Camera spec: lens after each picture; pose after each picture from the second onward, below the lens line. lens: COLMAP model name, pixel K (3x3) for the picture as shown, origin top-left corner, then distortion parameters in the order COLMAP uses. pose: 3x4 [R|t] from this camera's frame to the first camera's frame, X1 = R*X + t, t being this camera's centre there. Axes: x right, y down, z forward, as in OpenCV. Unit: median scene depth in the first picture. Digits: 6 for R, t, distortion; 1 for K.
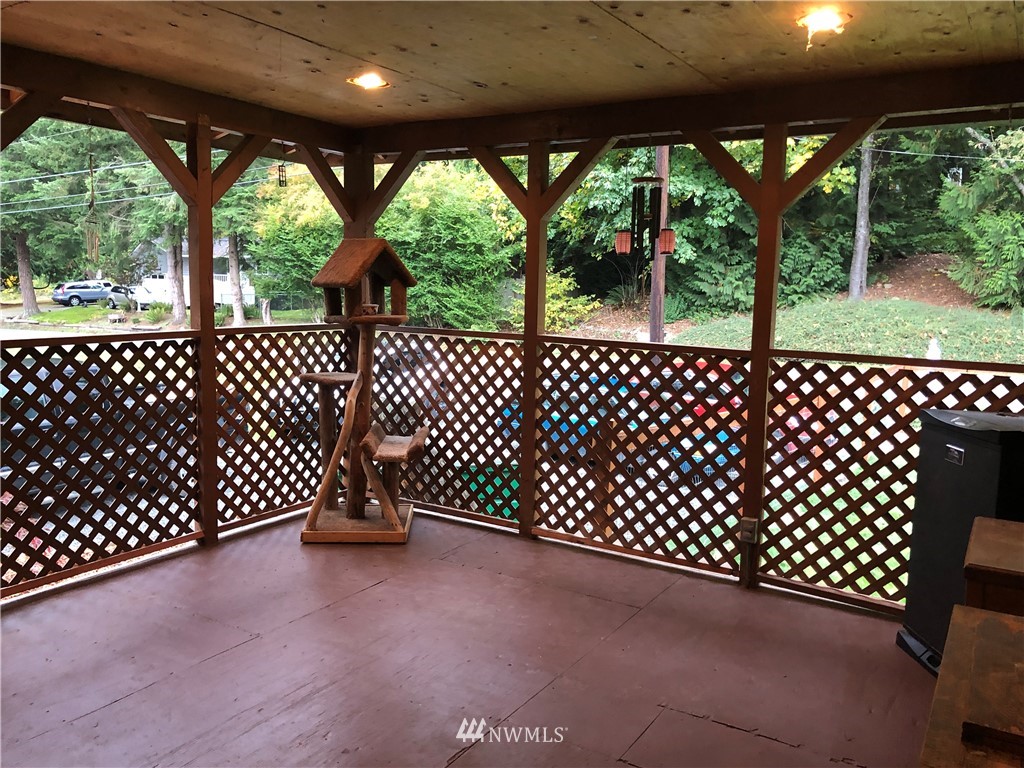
lens RADIAL K [[847.1, 0, 512.0], [0, 847.1, 384.0], [0, 0, 1]] dist [0.057459, -0.068459]
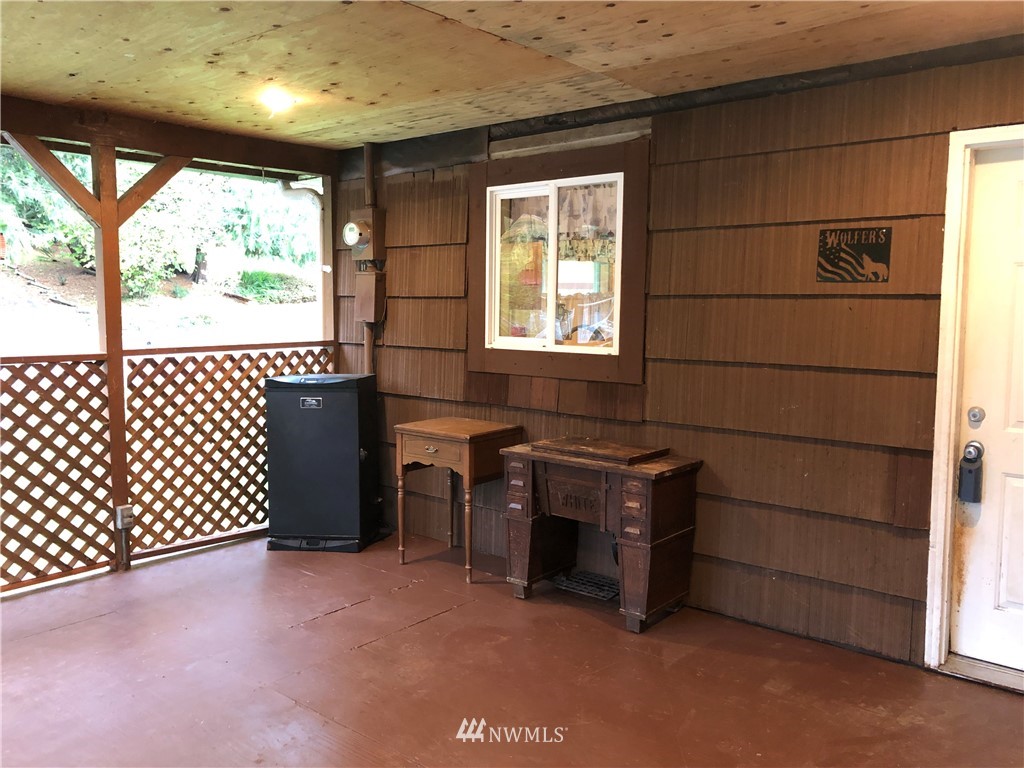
lens RADIAL K [[847.1, 0, 512.0], [0, 847.1, 384.0], [0, 0, 1]] dist [0.057459, -0.068459]
pose [[0.189534, -0.132329, 0.972916, -0.676698], [0.116189, 0.986937, 0.111601, -0.061321], [-0.974975, 0.091890, 0.202434, 0.285523]]
